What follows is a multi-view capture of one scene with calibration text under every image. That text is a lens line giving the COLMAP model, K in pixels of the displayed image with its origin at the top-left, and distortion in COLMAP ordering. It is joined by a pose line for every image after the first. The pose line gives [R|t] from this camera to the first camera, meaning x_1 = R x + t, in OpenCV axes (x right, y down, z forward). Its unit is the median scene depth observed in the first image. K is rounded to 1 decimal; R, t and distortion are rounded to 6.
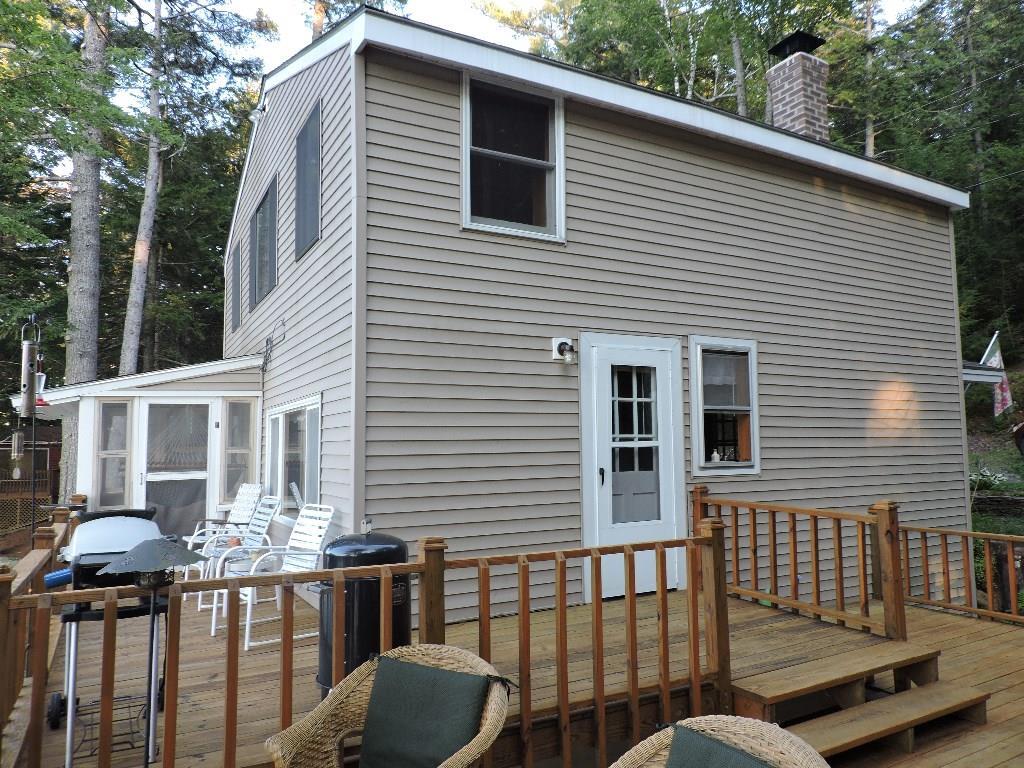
lens RADIAL K [[721.2, 0, 516.8], [0, 721.2, 389.6], [0, 0, 1]] dist [-0.031927, 0.009515]
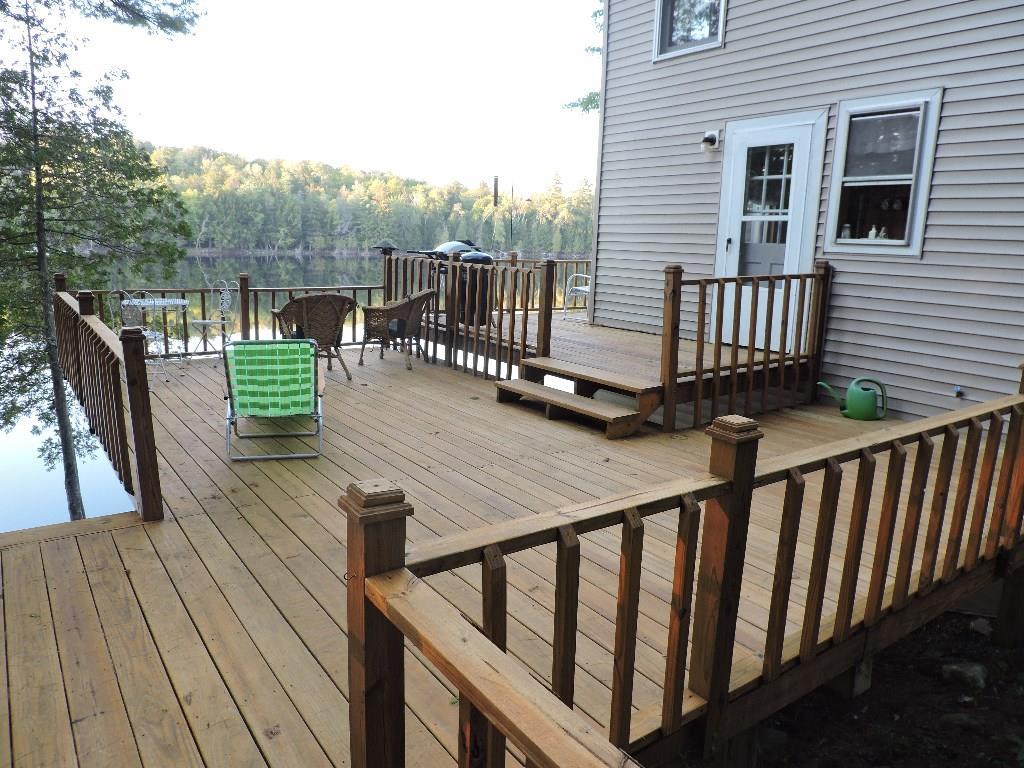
lens RADIAL K [[721.2, 0, 516.8], [0, 721.2, 389.6], [0, 0, 1]] dist [-0.031927, 0.009515]
pose [[0.115124, 0.226092, -0.967279, 1.238327], [0.054780, 0.970827, 0.233441, 0.051642], [0.991840, -0.079862, 0.099380, 0.471833]]
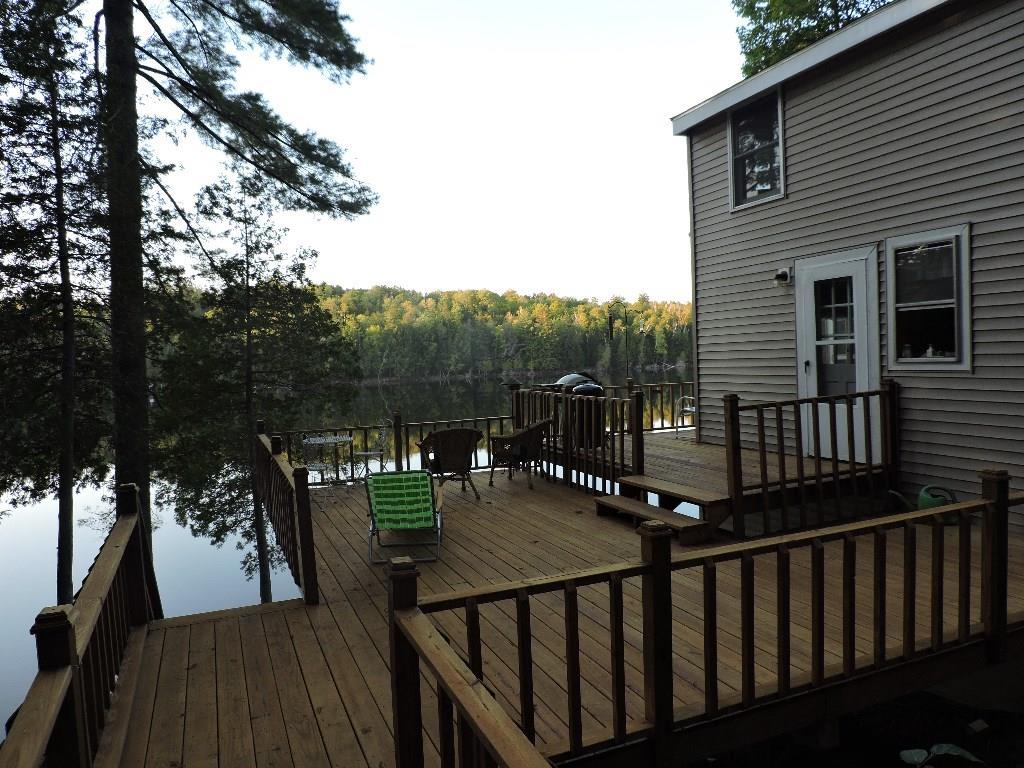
lens RADIAL K [[721.2, 0, 516.8], [0, 721.2, 389.6], [0, 0, 1]] dist [-0.031927, 0.009515]
pose [[-0.105969, 0.070395, -0.991875, 1.426321], [0.126153, 0.990383, 0.056811, 0.016895], [0.986335, -0.119108, -0.113830, 0.575699]]
